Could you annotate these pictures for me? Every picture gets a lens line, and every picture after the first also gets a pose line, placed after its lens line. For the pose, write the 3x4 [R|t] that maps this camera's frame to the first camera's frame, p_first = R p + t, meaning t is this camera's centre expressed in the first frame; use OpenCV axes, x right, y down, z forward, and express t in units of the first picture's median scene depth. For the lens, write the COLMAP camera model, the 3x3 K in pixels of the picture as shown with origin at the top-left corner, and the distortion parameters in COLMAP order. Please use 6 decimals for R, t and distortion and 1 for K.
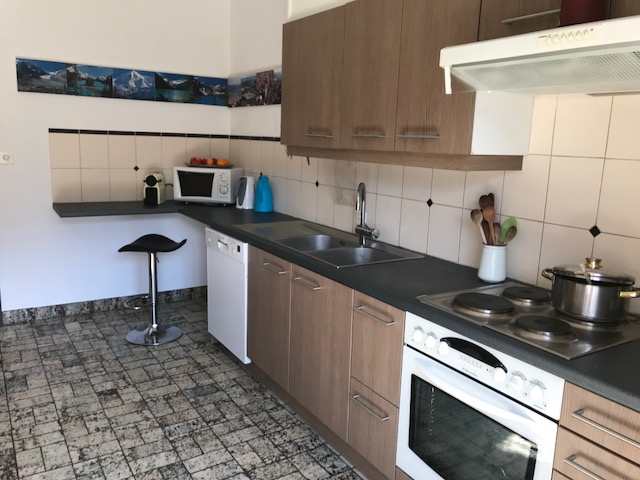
lens RADIAL K [[523.9, 0, 311.8], [0, 523.9, 239.6], [0, 0, 1]] dist [0.040655, -0.058807]
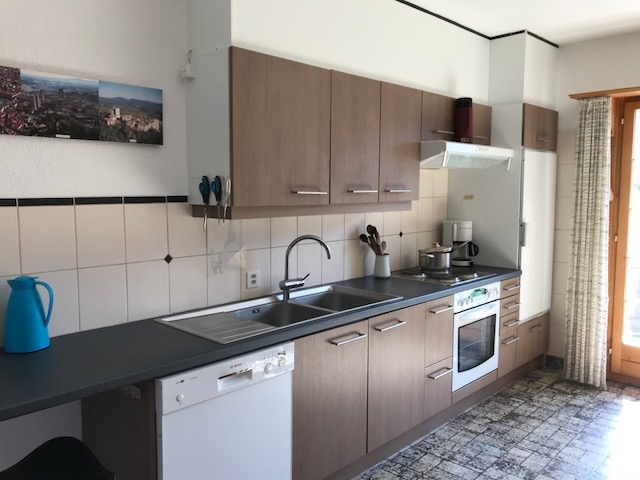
lens RADIAL K [[526.3, 0, 320.1], [0, 526.3, 226.6], [0, 0, 1]] dist [0.005347, -0.000074]
pose [[-0.246599, -0.112462, 0.962570, -0.940548], [0.168509, 0.973138, 0.156866, -0.295064], [-0.954355, 0.200885, -0.221024, 1.243811]]
